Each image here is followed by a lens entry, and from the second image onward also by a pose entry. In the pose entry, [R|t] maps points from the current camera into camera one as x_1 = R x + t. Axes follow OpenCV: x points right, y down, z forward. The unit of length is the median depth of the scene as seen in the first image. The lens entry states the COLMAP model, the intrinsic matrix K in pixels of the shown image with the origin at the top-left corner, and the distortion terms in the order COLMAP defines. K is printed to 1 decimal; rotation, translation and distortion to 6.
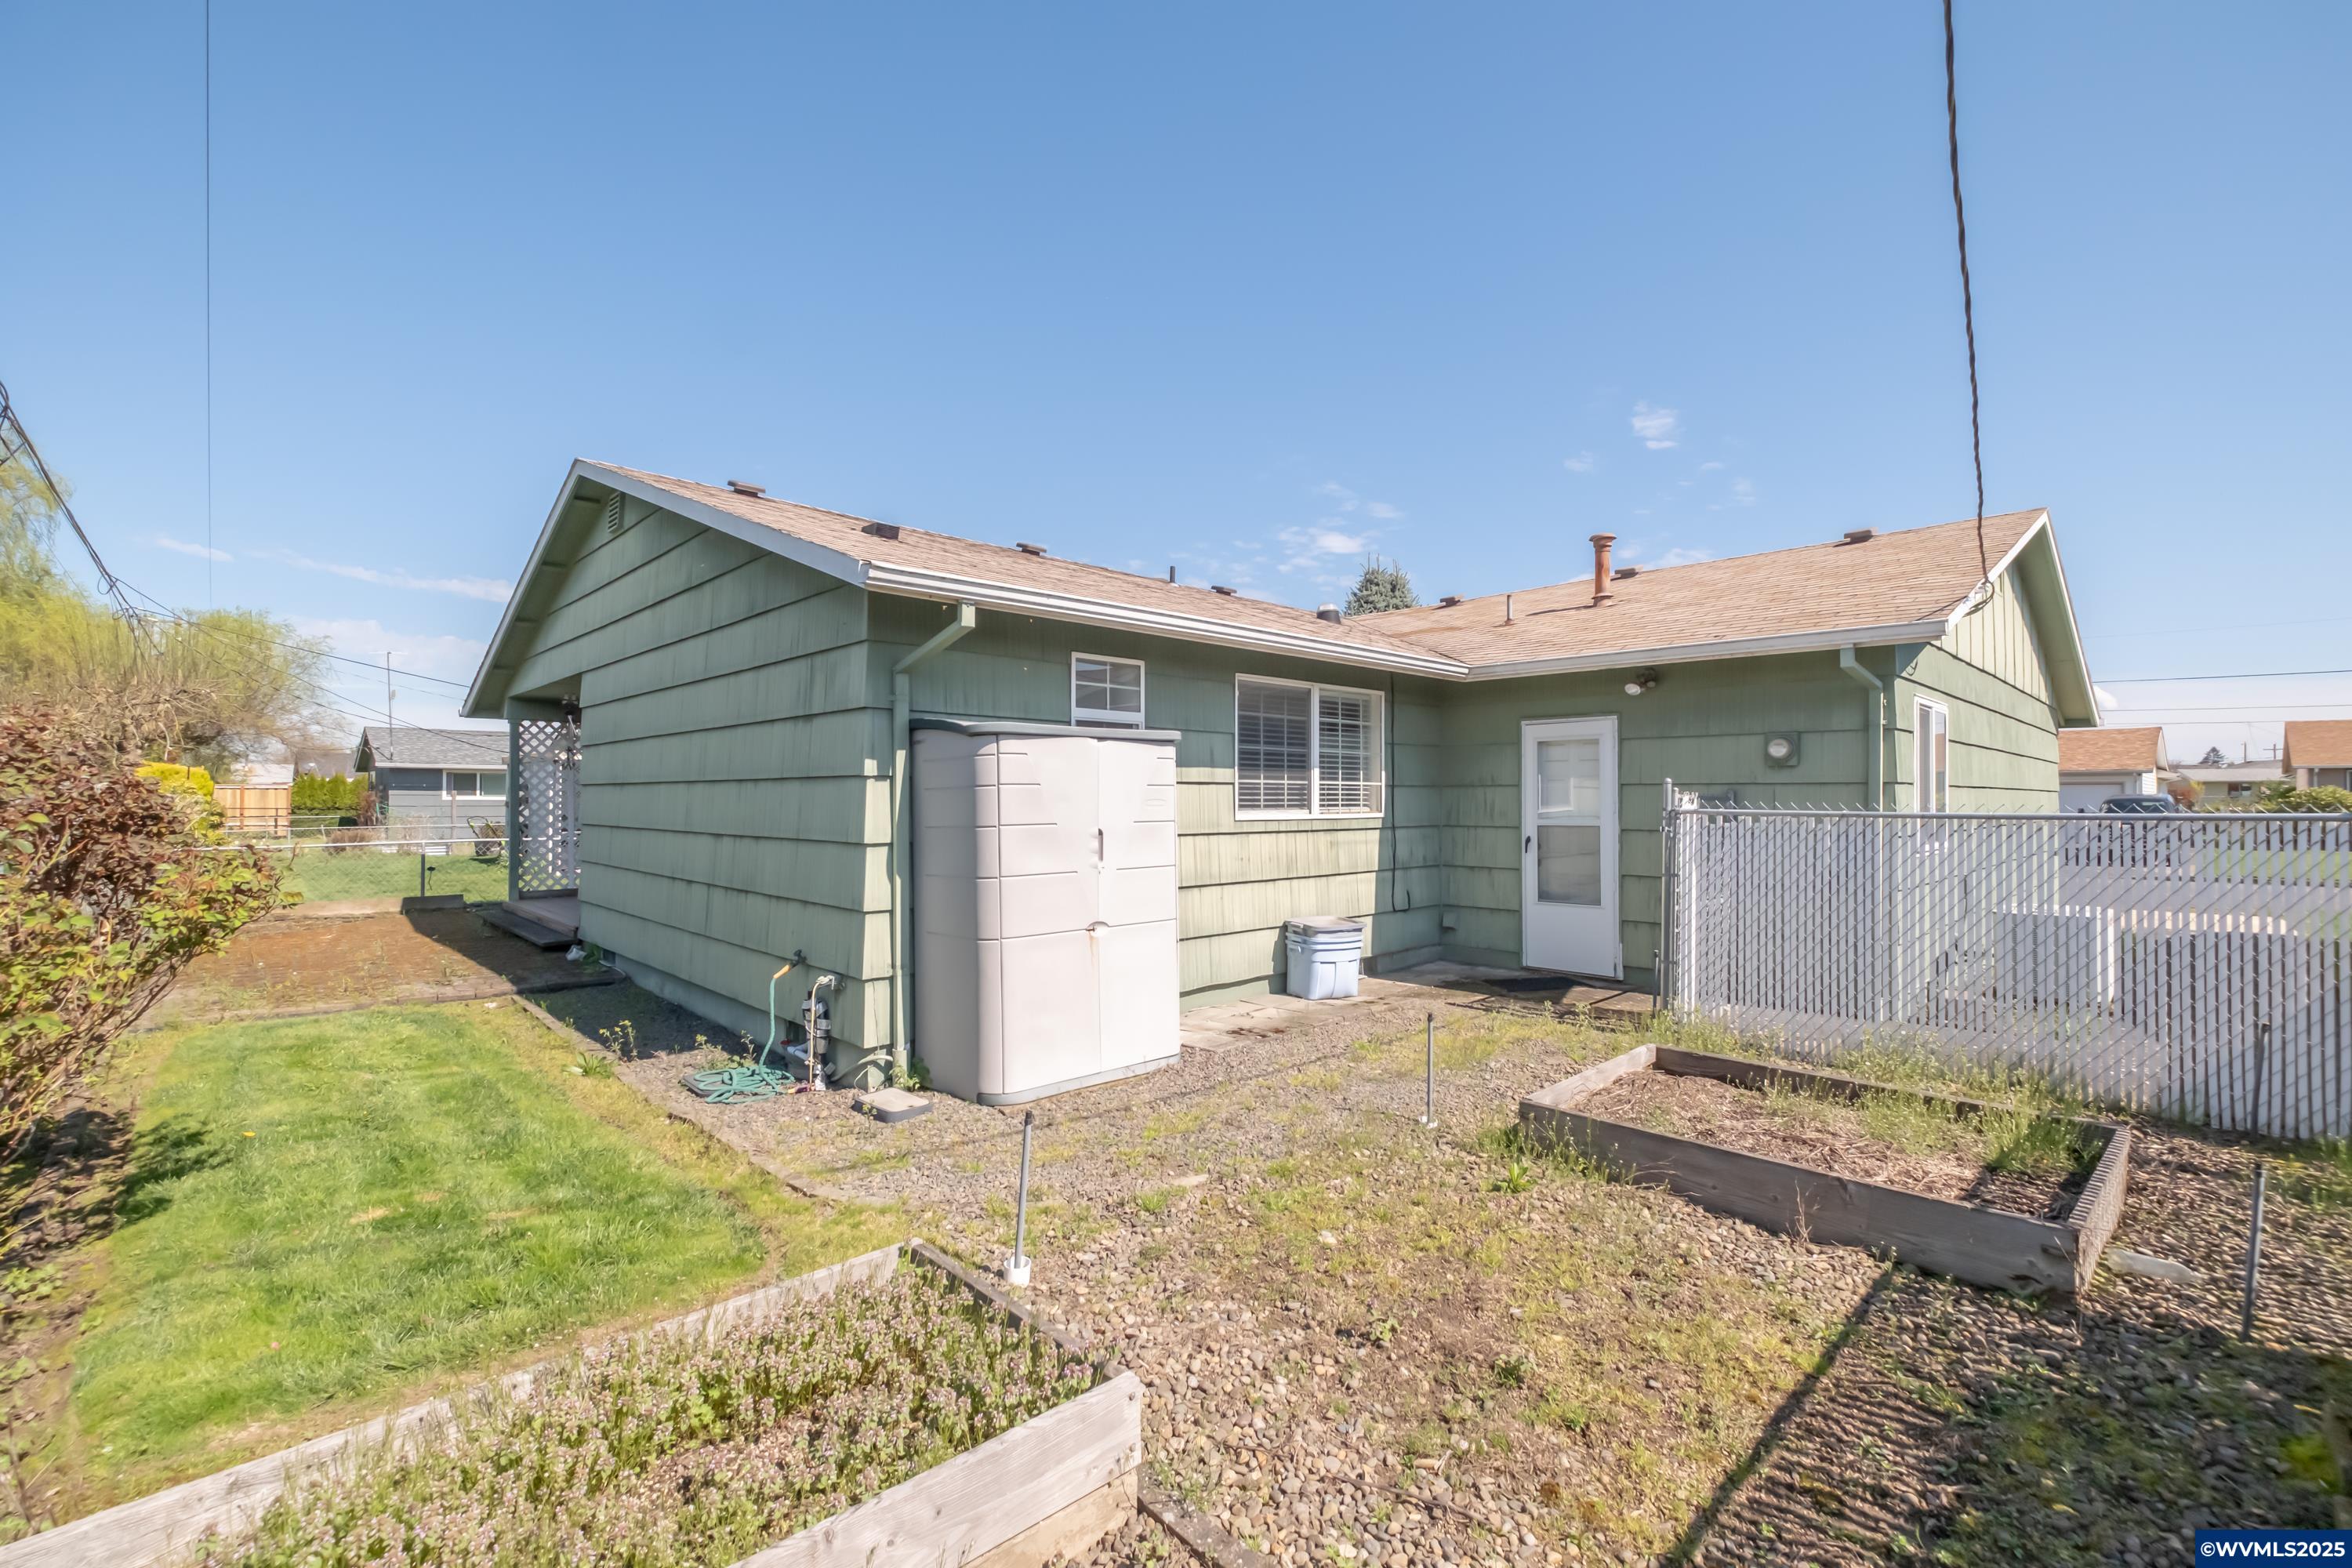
lens RADIAL K [[1036.3, 0, 1176.2], [0, 1036.3, 790.0], [0, 0, 1]] dist [0.000653, -0.002629]
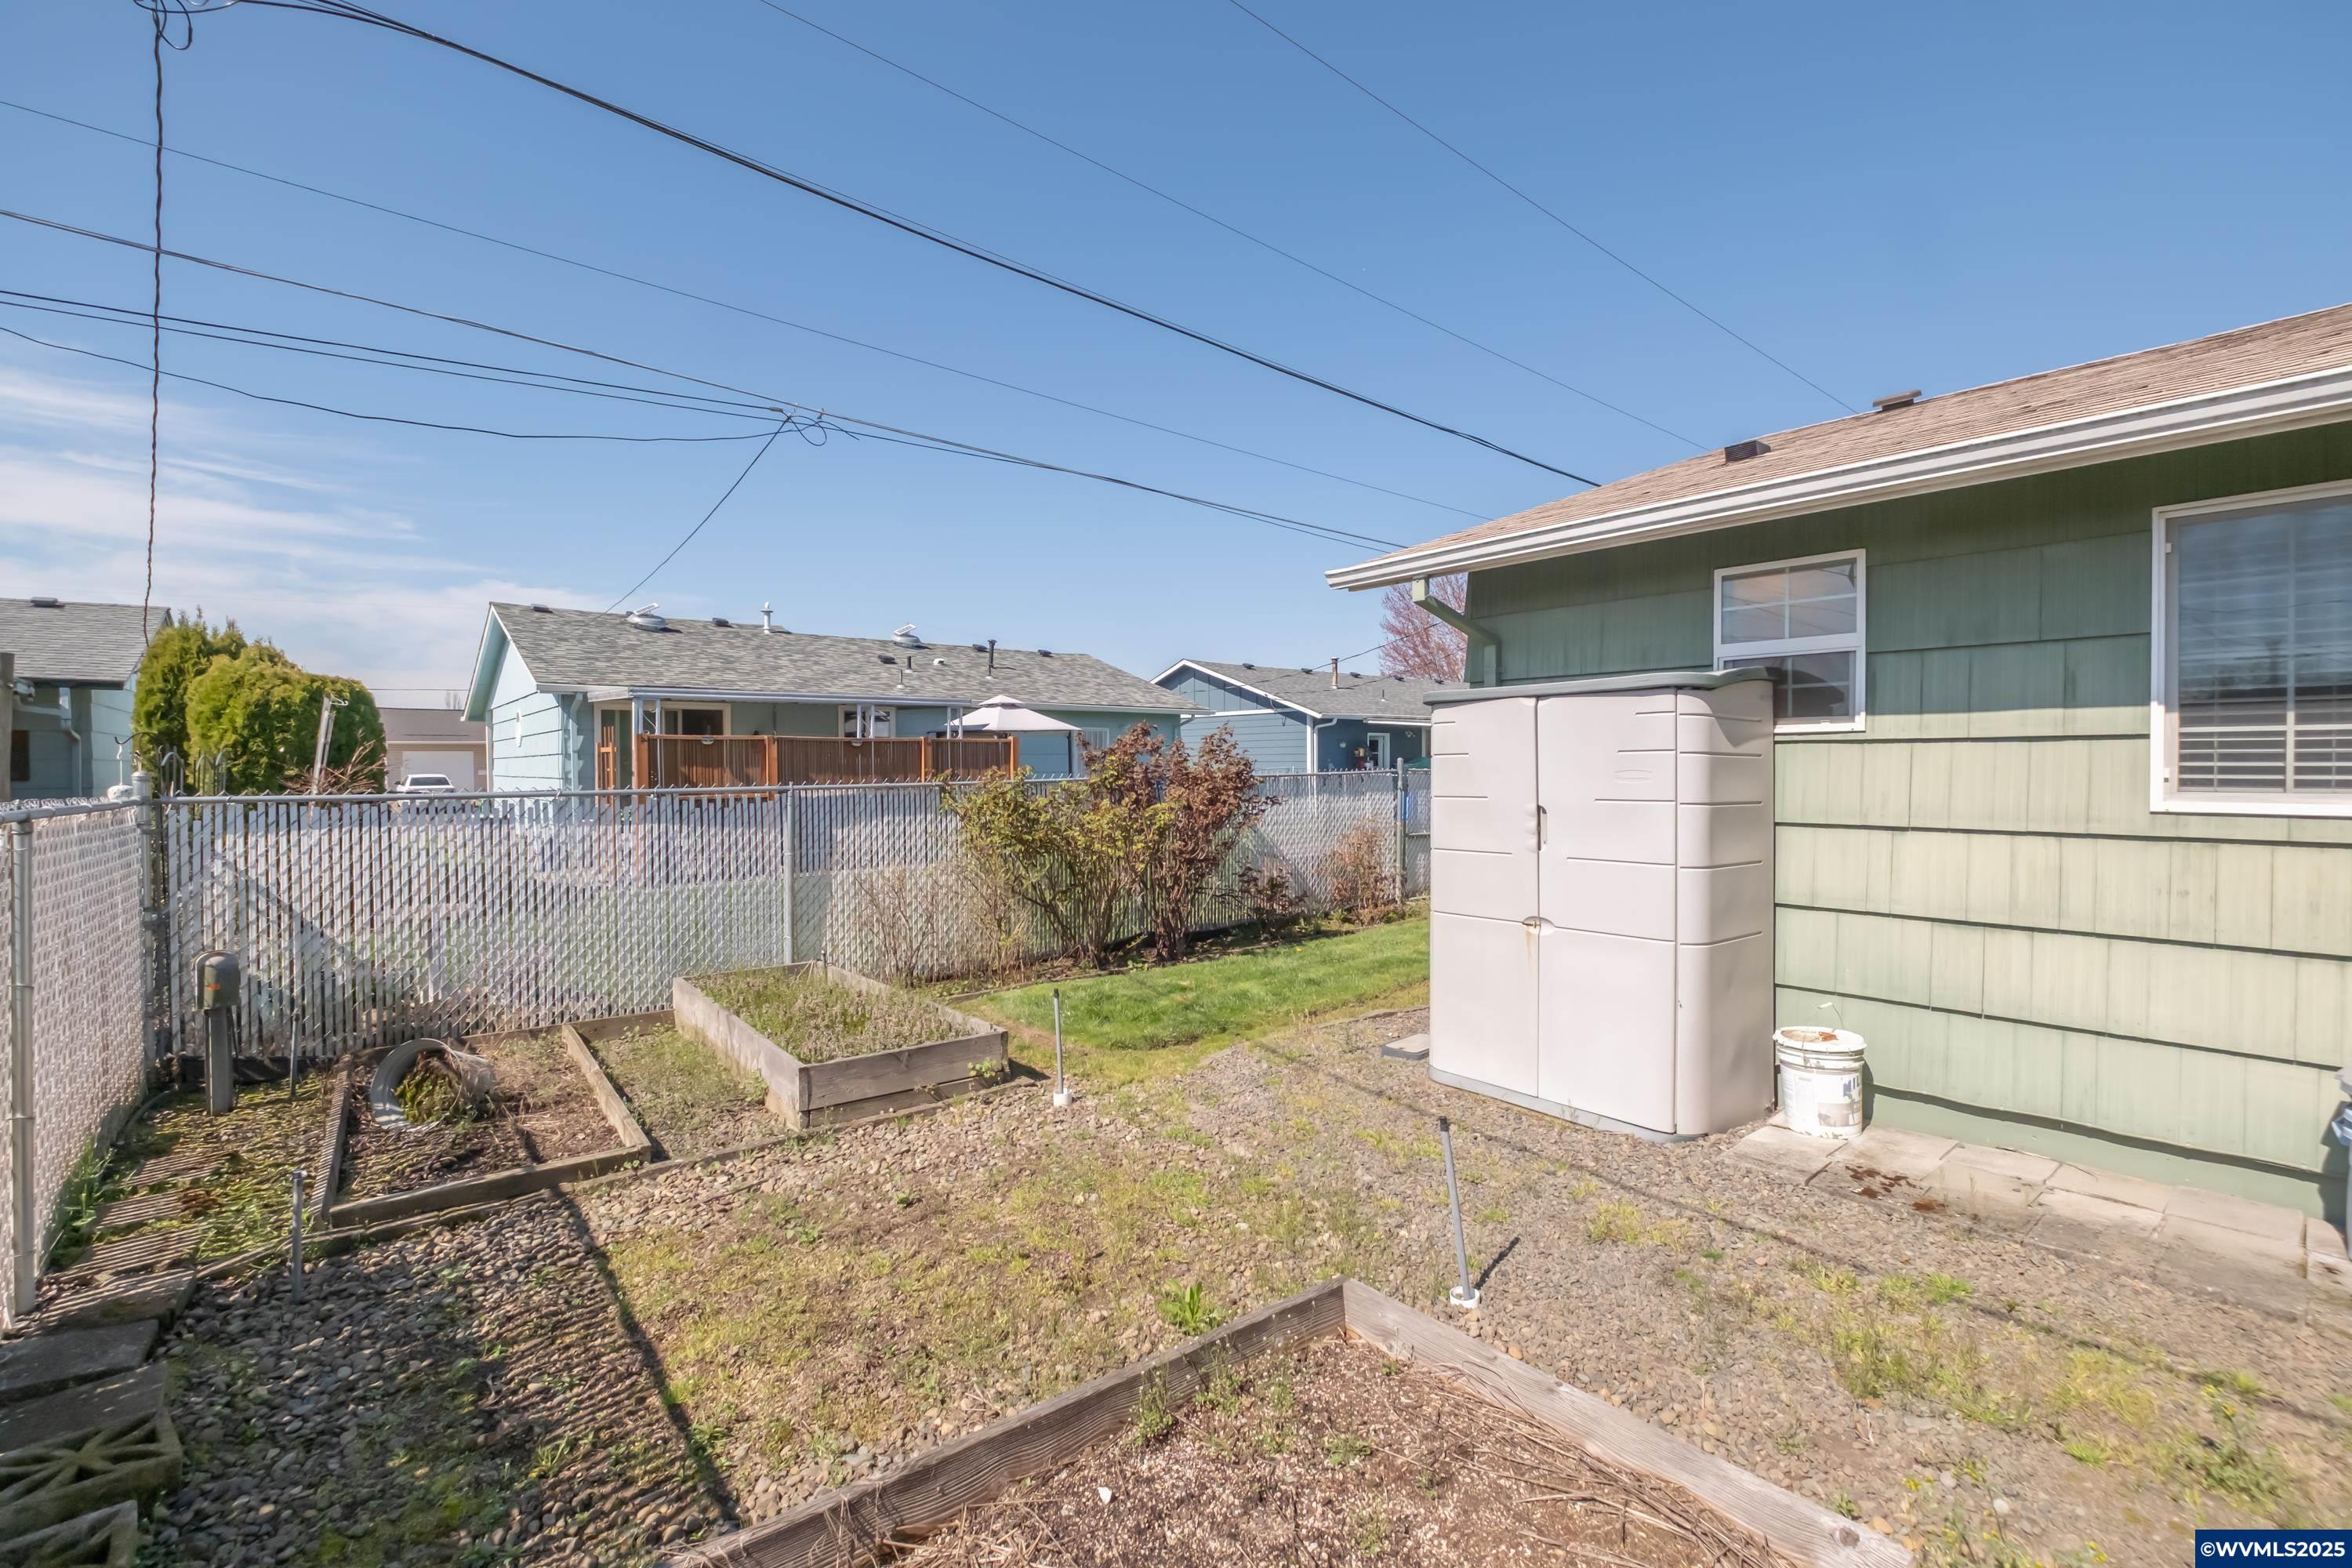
lens RADIAL K [[1036.3, 0, 1178.1], [0, 1036.3, 782.2], [0, 0, 1]] dist [0.000653, -0.002629]
pose [[-0.072288, 0.014081, -0.997284, 0.631328], [0.009810, 0.999862, 0.013406, 0.004460], [0.997336, -0.008814, -0.072416, 0.632502]]
